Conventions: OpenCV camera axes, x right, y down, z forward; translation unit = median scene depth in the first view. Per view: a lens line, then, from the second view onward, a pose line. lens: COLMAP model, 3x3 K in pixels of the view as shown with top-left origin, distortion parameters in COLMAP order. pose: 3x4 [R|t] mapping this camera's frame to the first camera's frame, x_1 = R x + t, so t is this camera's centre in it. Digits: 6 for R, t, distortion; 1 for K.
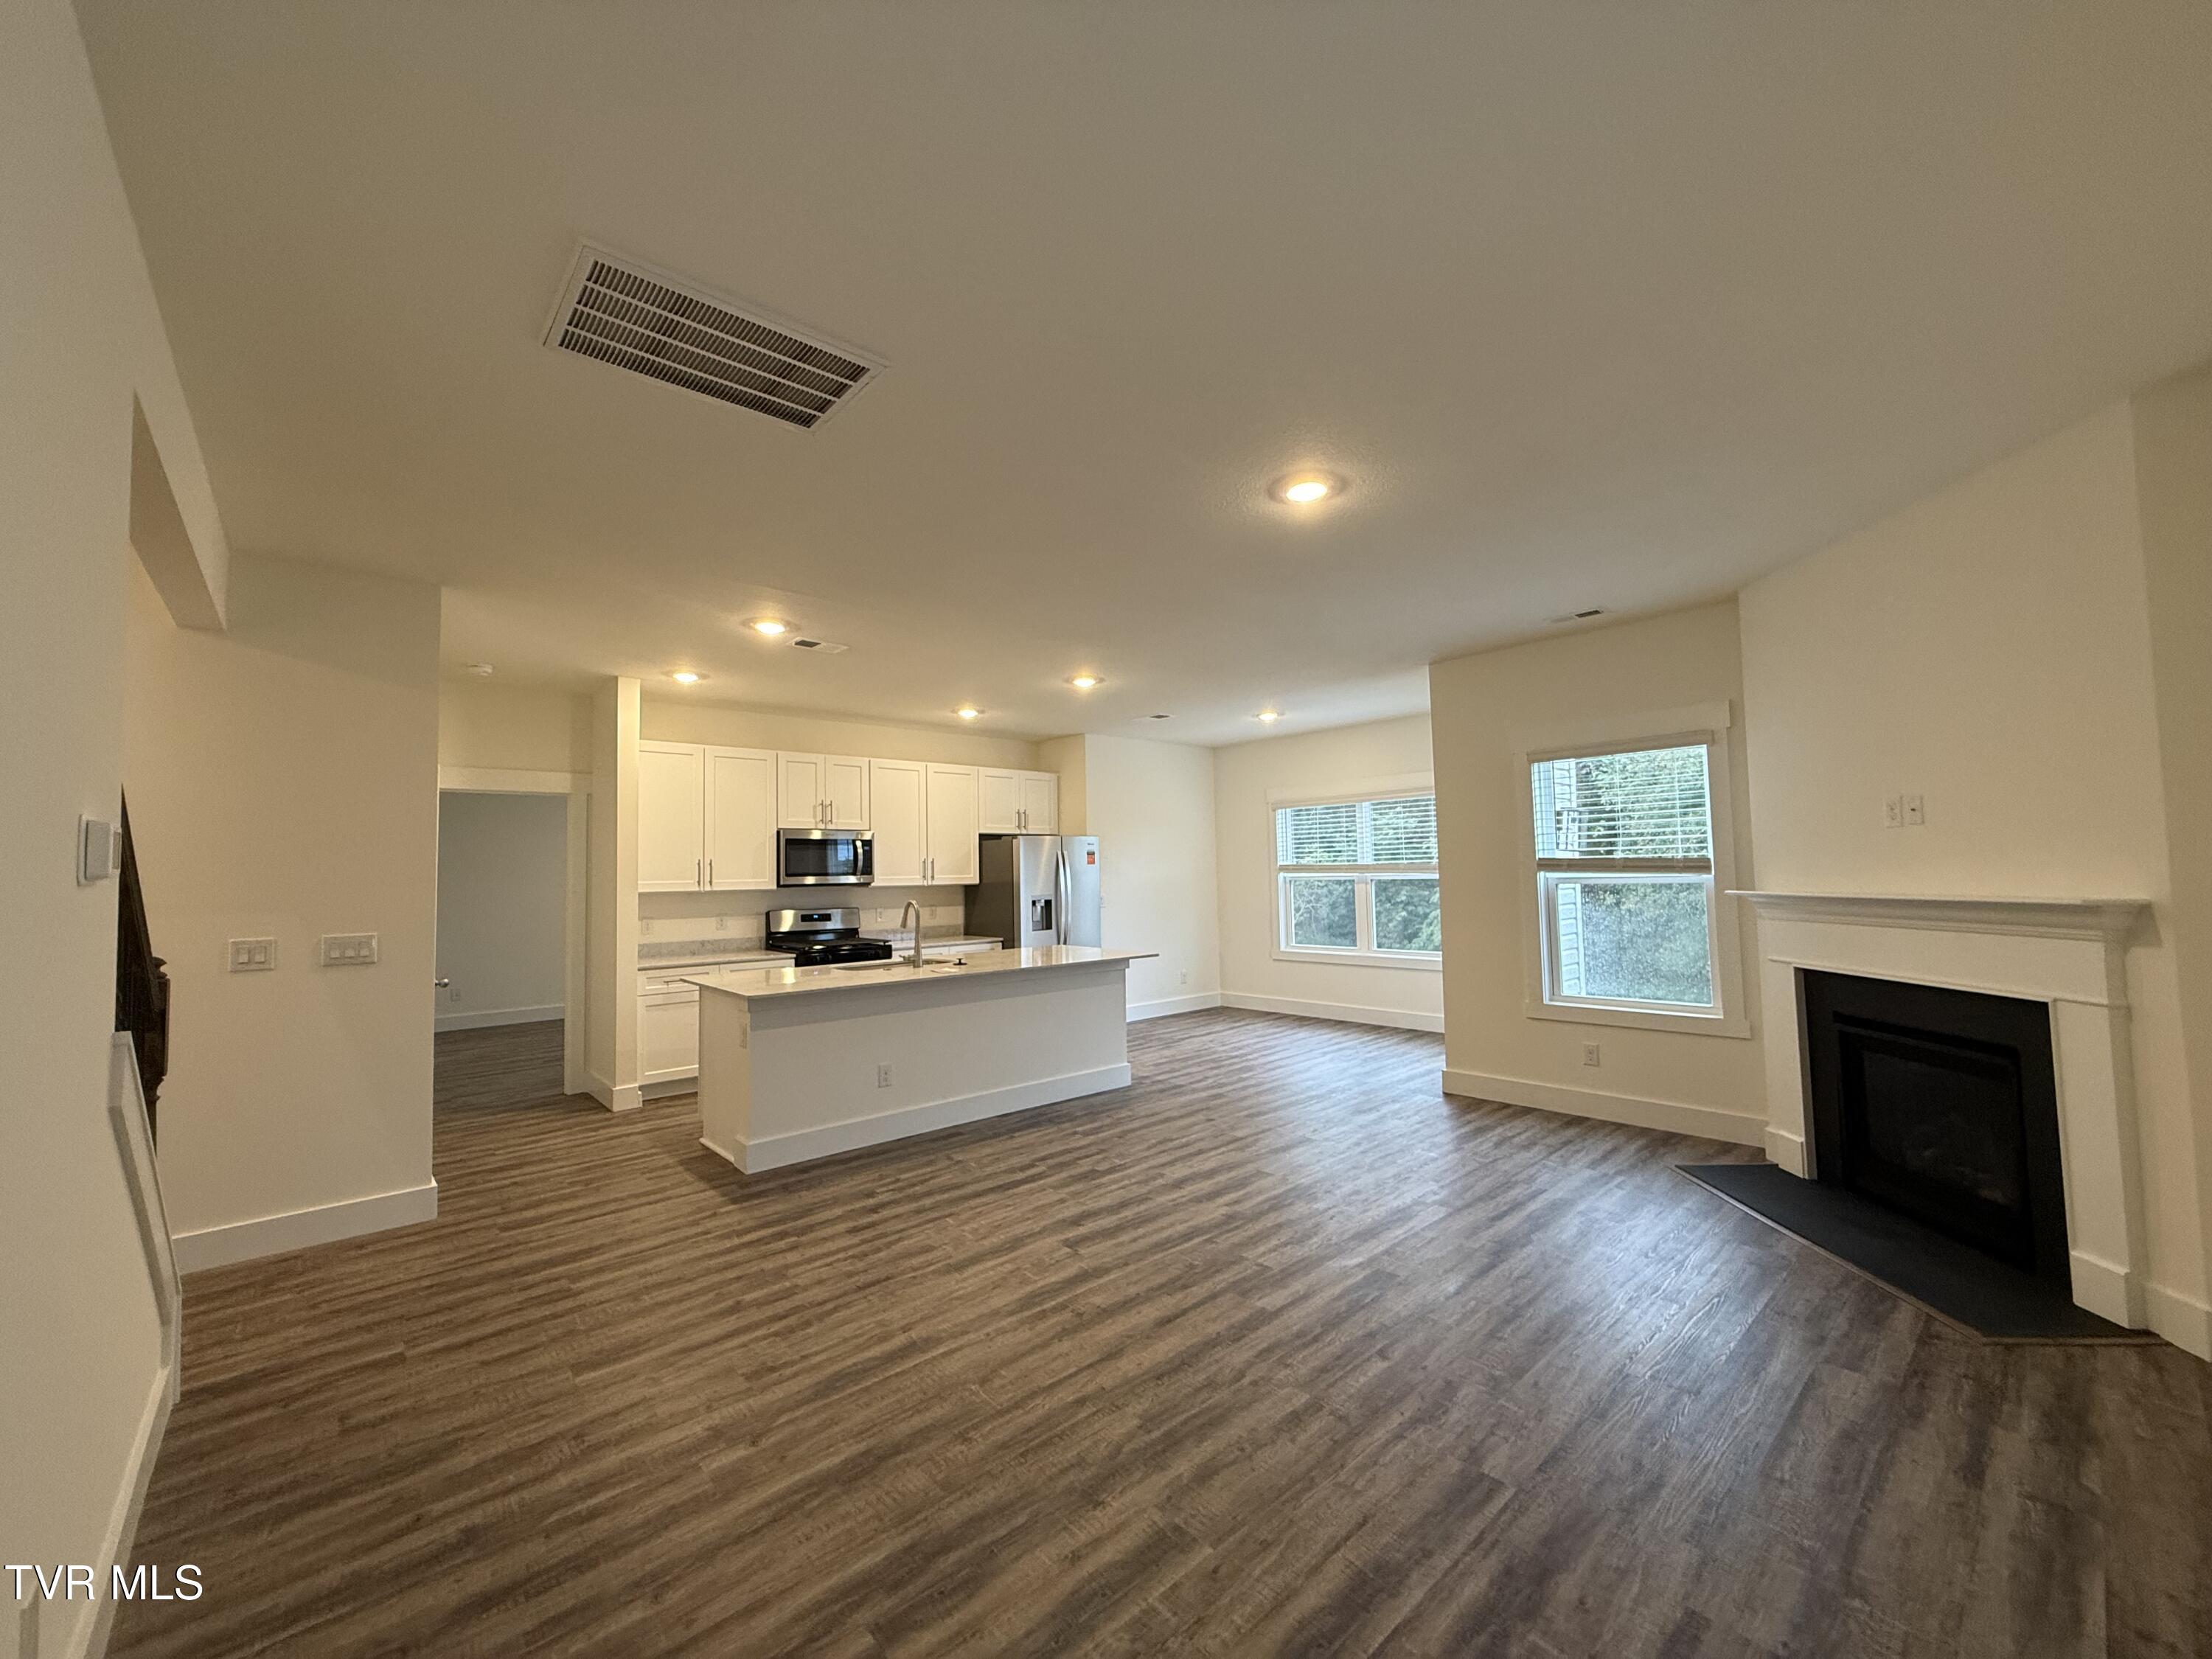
lens RADIAL K [[879.4, 0, 1096.1], [0, 879.4, 828.2], [0, 0, 1]] dist [-0.002822, 0.001314]
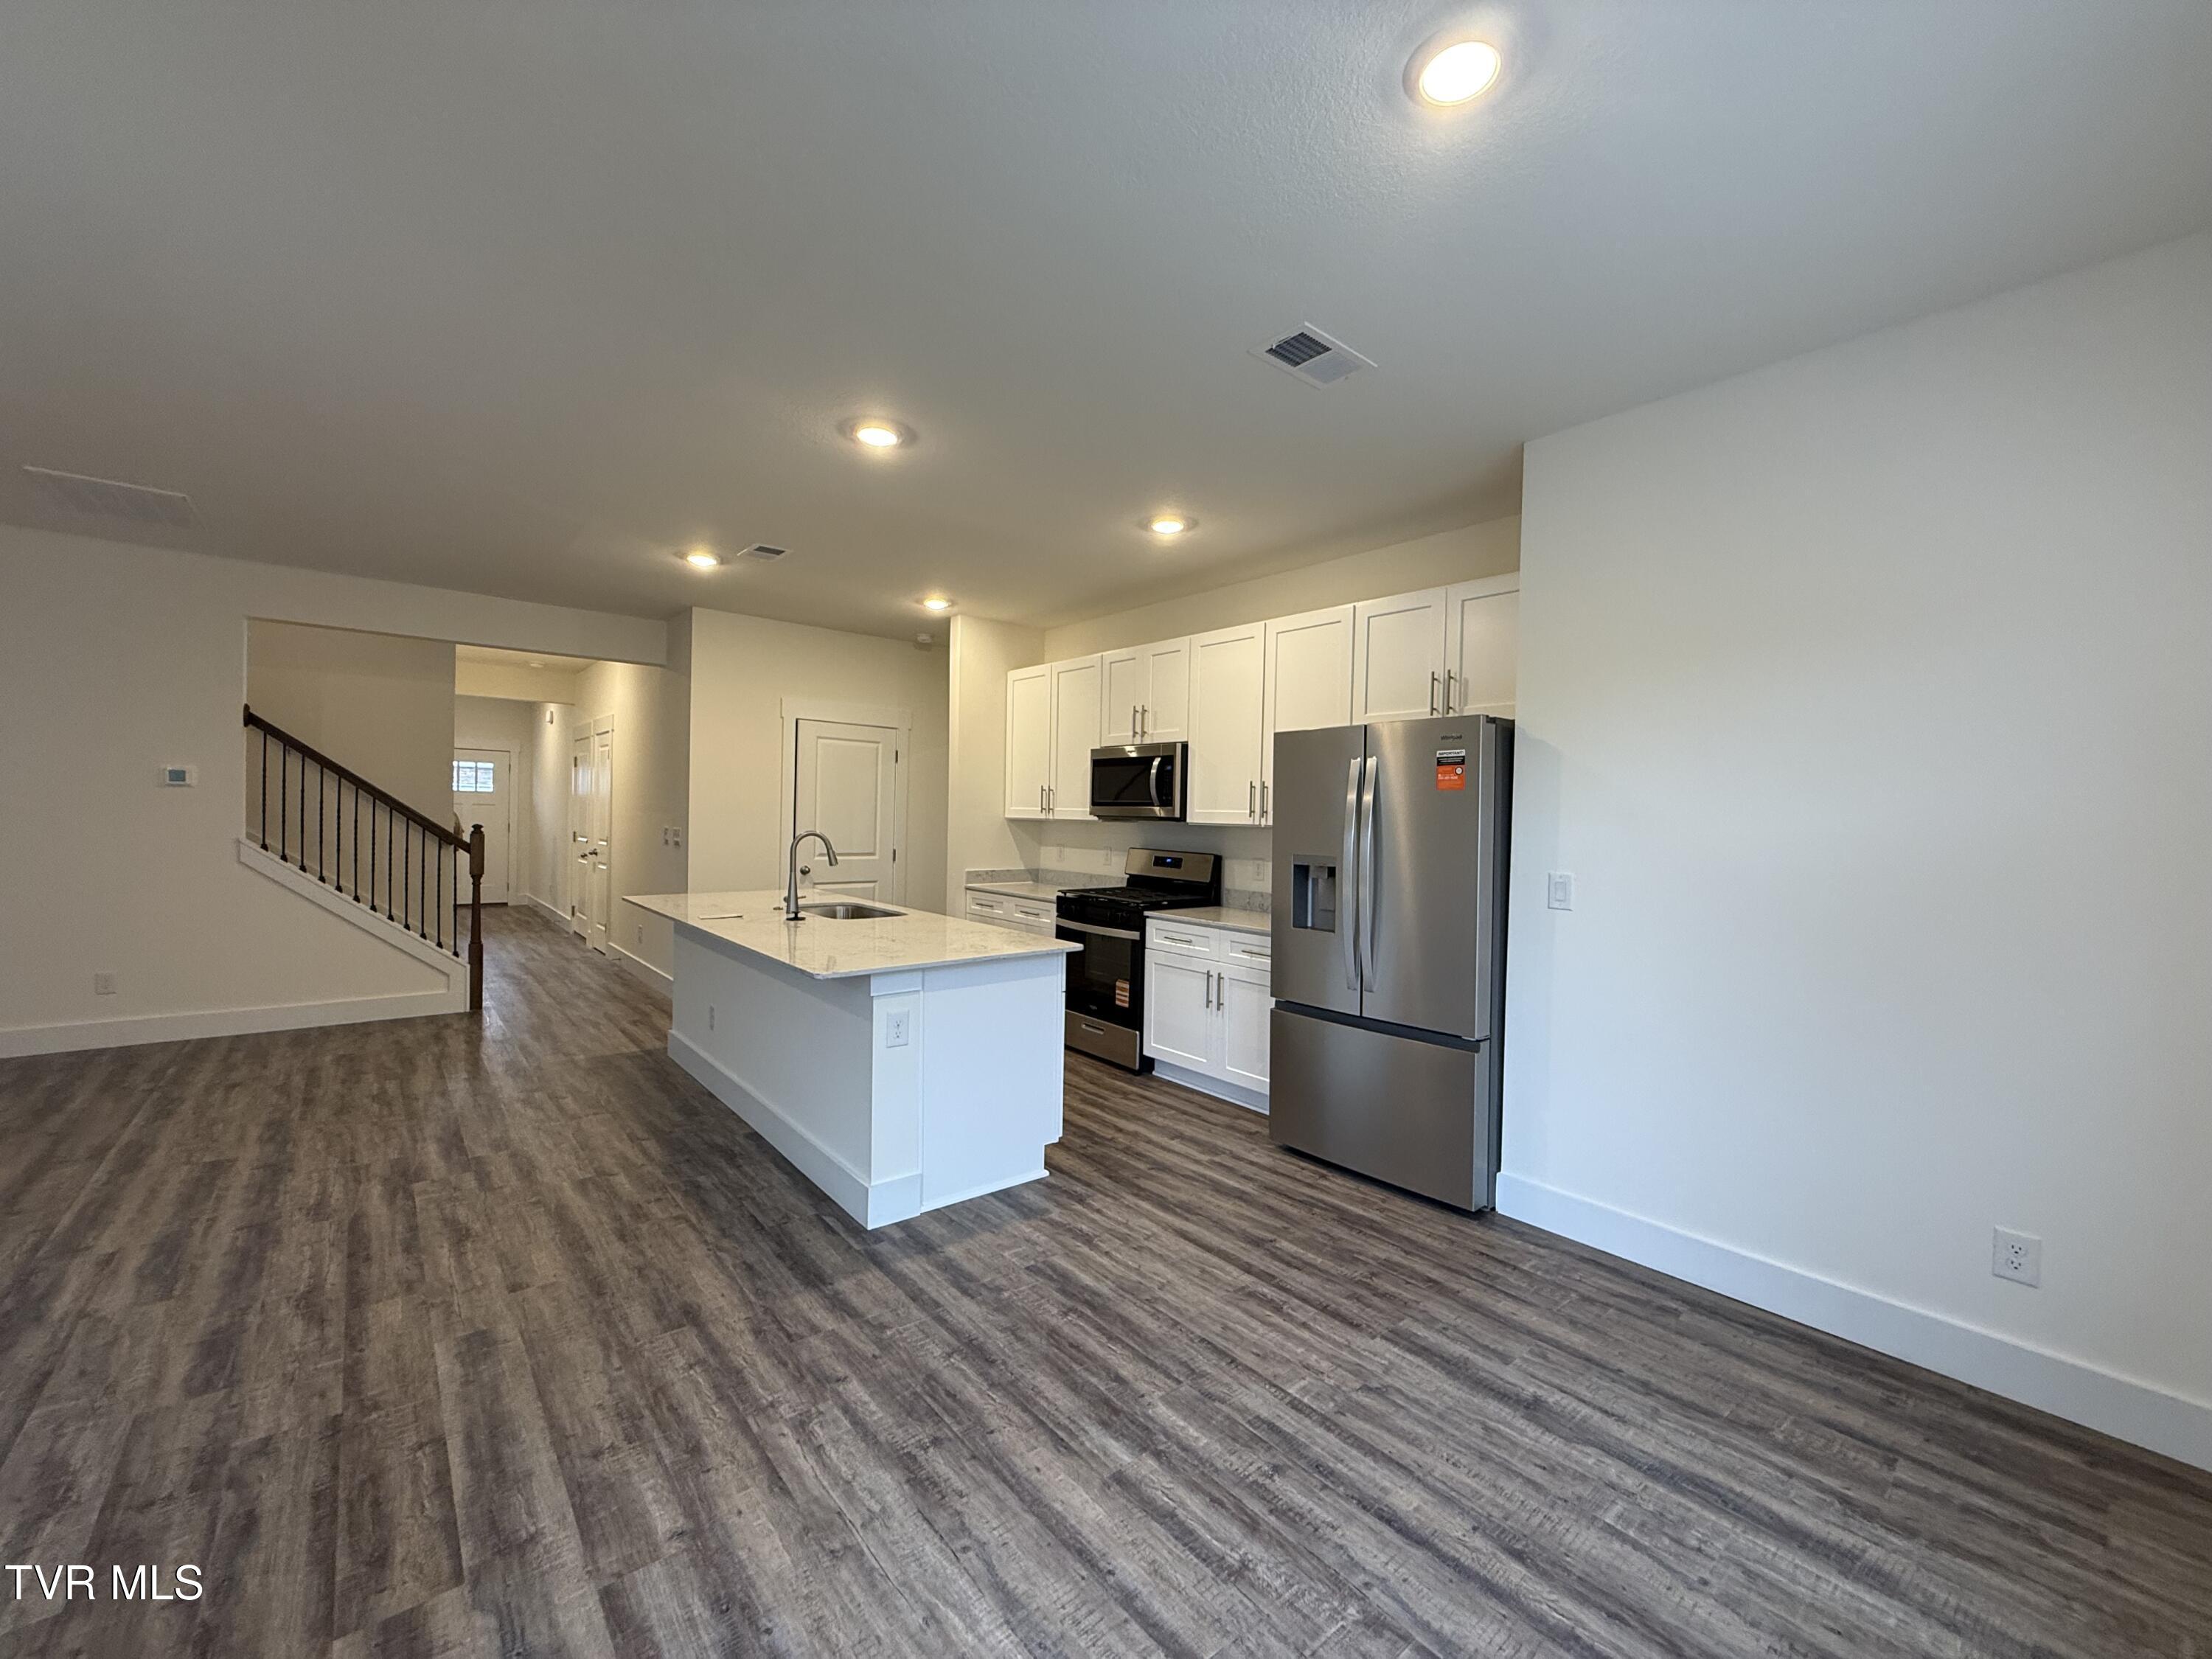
lens RADIAL K [[879.4, 0, 1105.9], [0, 879.4, 822.0], [0, 0, 1]] dist [-0.002822, 0.001314]
pose [[-0.023799, 0.027847, -0.999329, 0.911657], [0.029802, 0.999187, 0.027133, 0.093985], [0.999272, -0.029136, -0.024610, 2.010941]]
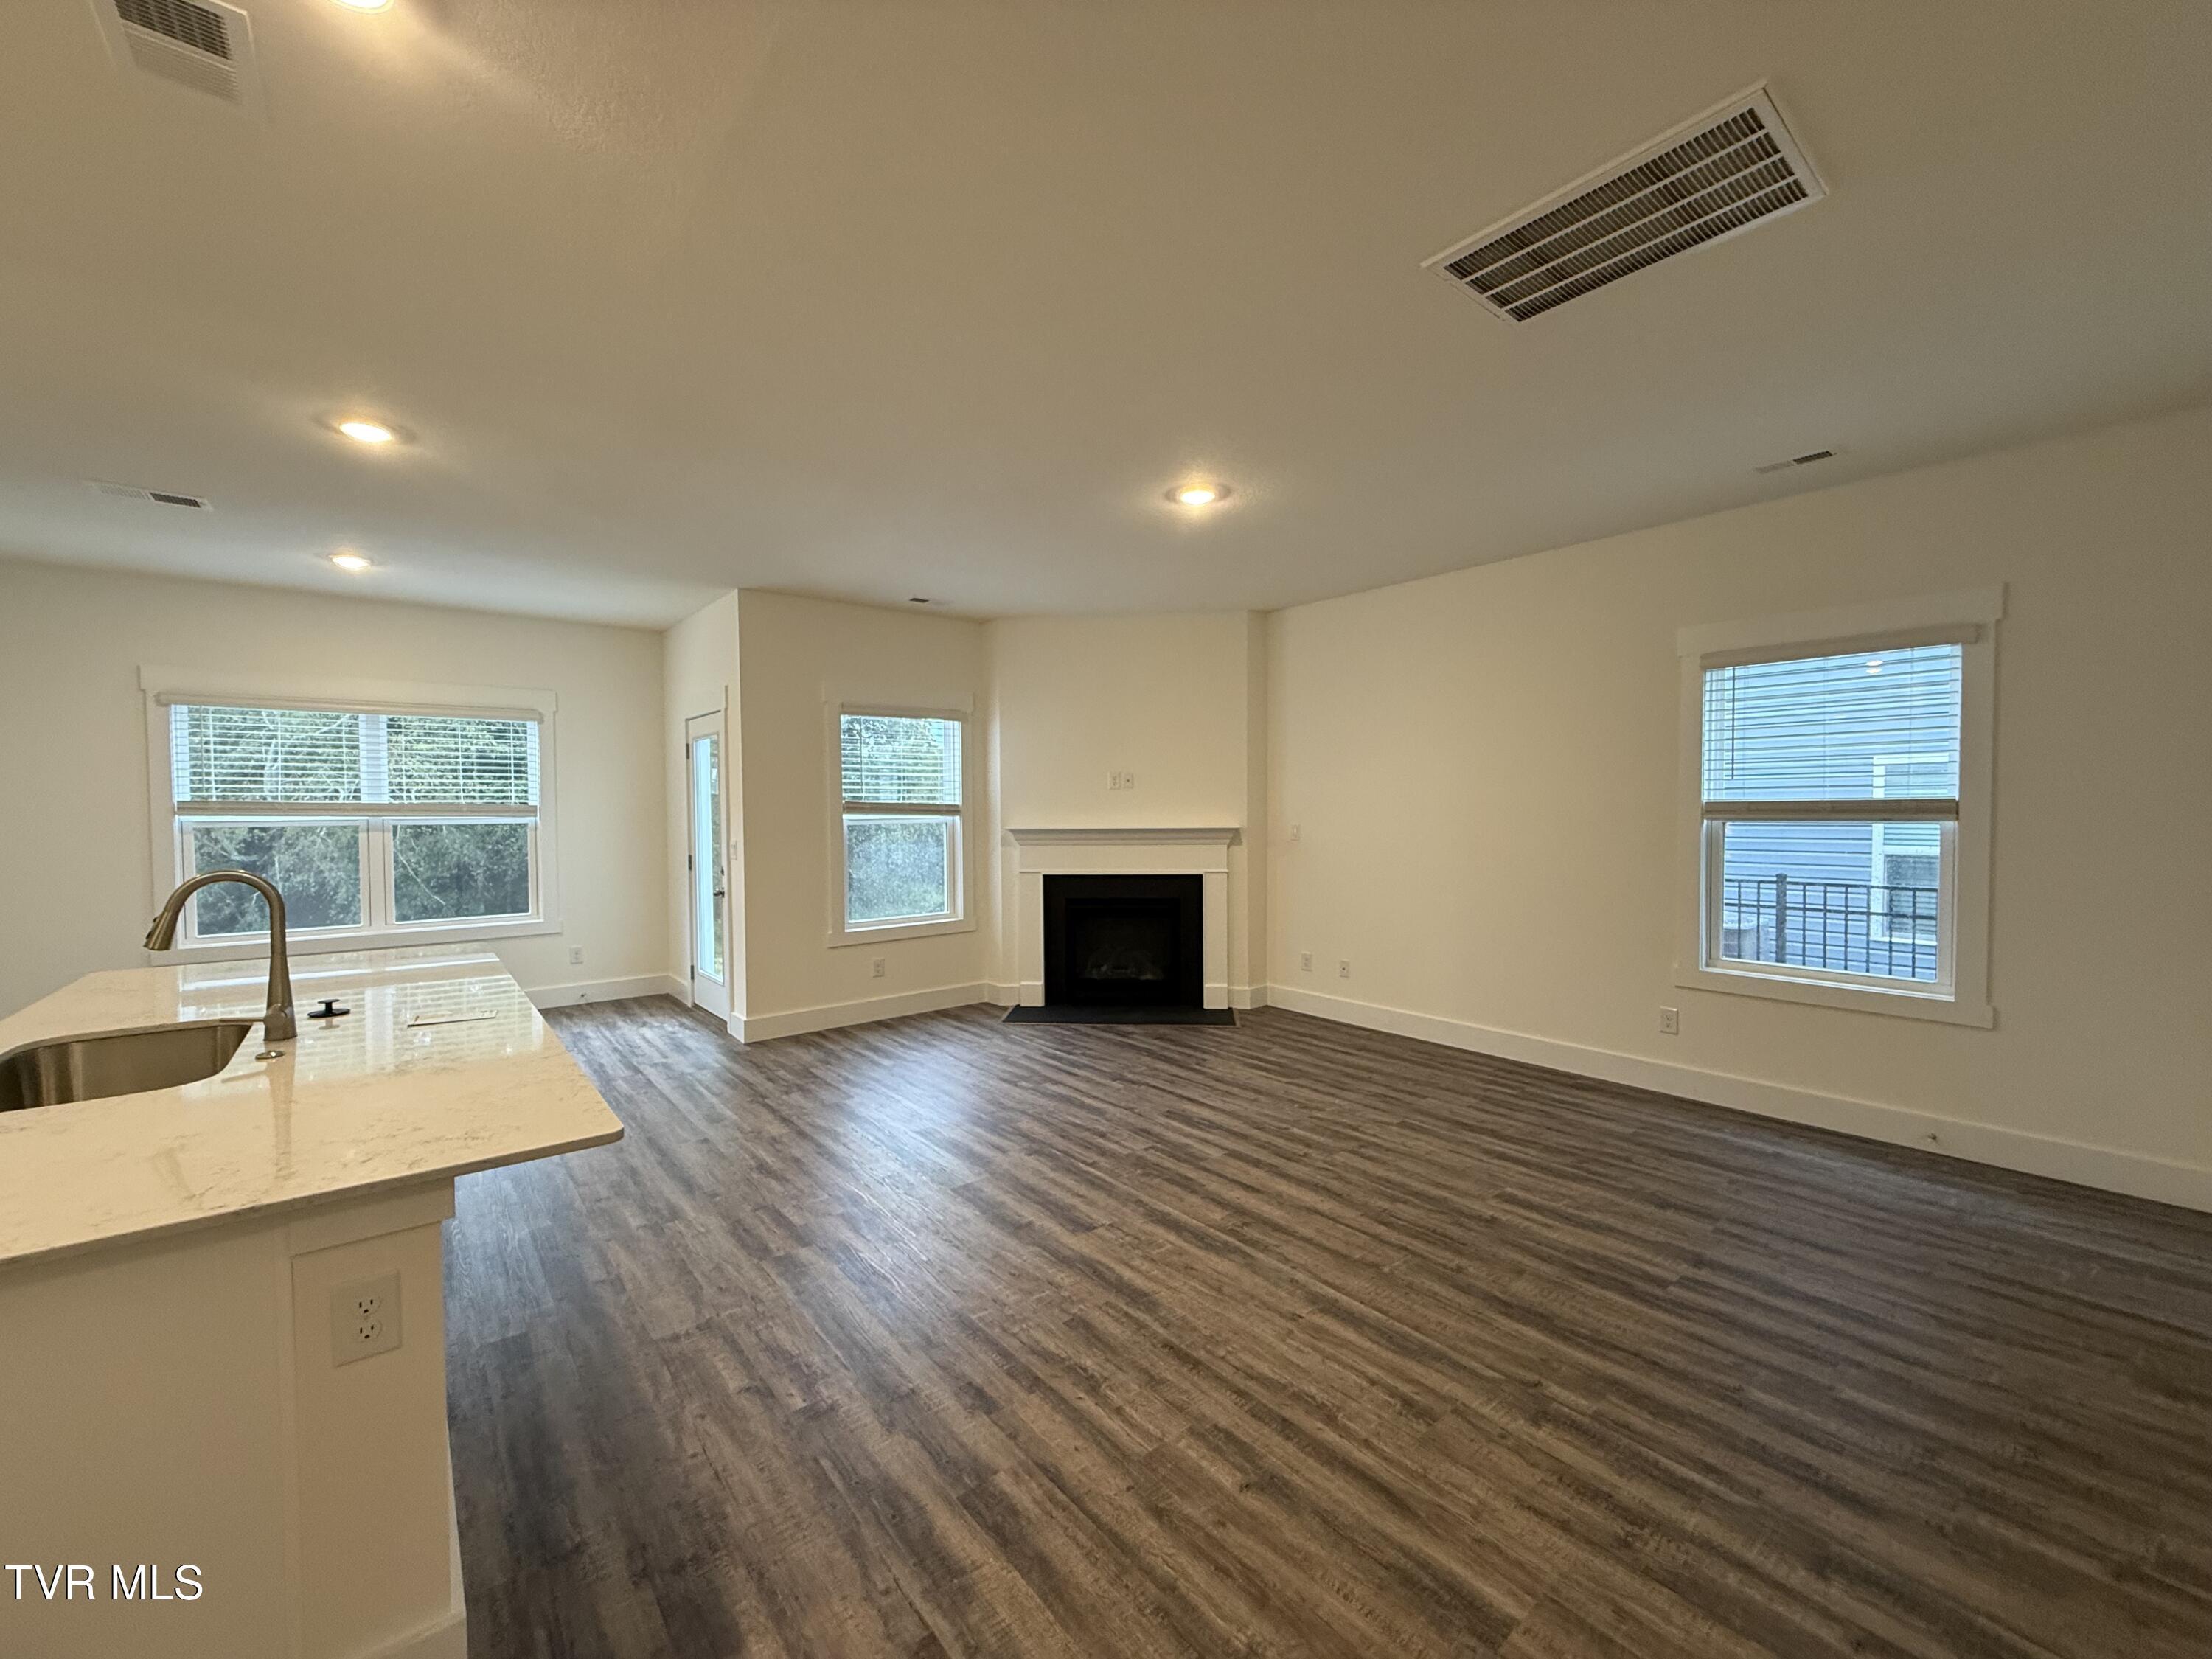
lens RADIAL K [[879.4, 0, 1107.2], [0, 879.4, 830.2], [0, 0, 1]] dist [-0.002822, 0.001314]
pose [[0.036105, -0.008202, 0.999314, -0.893099], [-0.048387, 0.998779, 0.009946, 0.065676], [-0.998176, -0.048713, 0.035664, 0.956045]]
